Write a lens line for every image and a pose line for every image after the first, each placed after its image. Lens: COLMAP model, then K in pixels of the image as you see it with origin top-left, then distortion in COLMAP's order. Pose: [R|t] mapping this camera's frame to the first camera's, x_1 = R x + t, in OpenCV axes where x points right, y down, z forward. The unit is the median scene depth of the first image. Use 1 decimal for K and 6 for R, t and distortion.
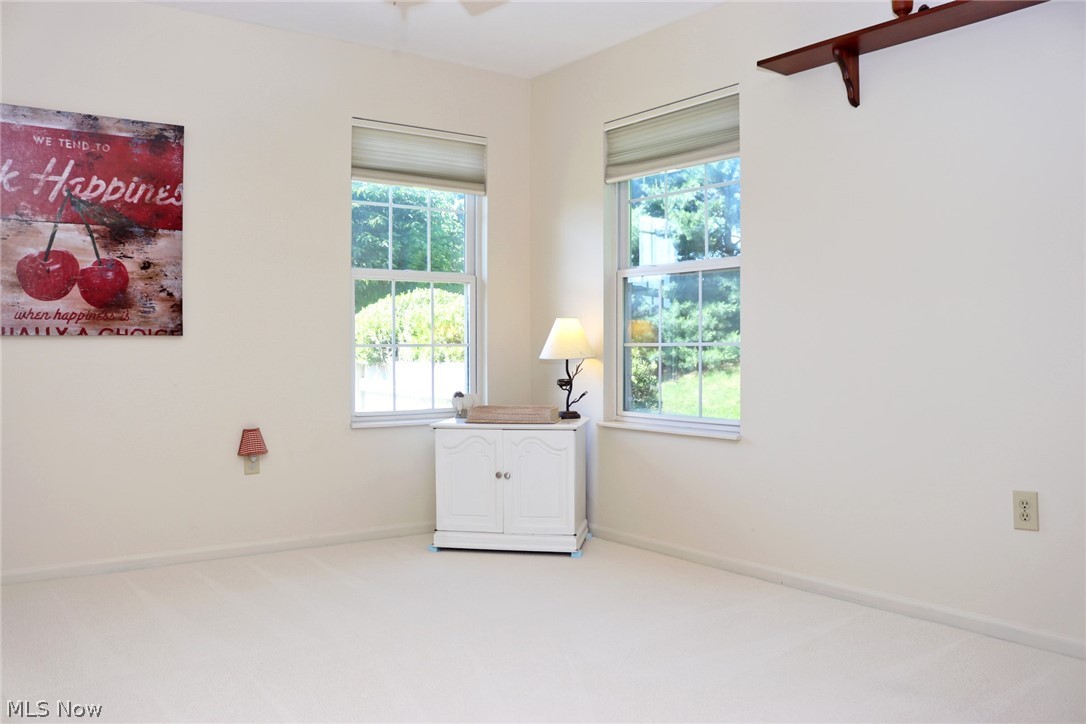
lens RADIAL K [[936.8, 0, 539.7], [0, 936.8, 347.6], [0, 0, 1]] dist [-0.177391, 0.148009]
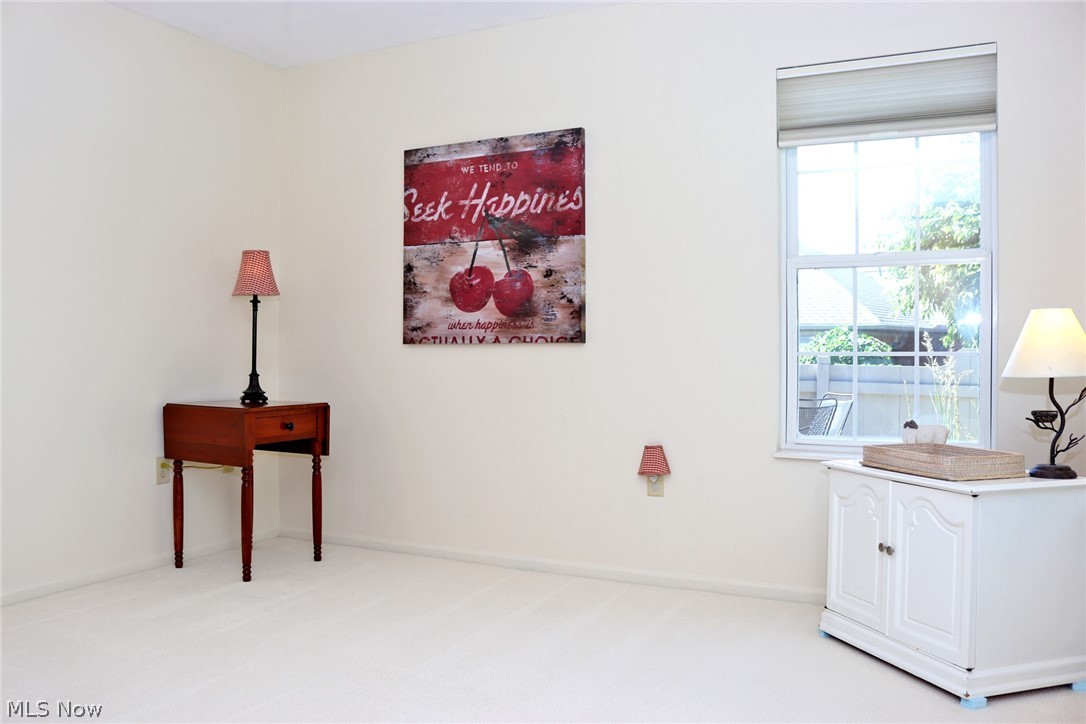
lens RADIAL K [[936.8, 0, 539.7], [0, 936.8, 347.6], [0, 0, 1]] dist [-0.177391, 0.148009]
pose [[0.404227, -0.001902, -0.914657, 0.521119], [-0.003907, 0.999985, -0.003807, -0.004119], [0.914650, 0.005113, 0.404214, 0.582394]]
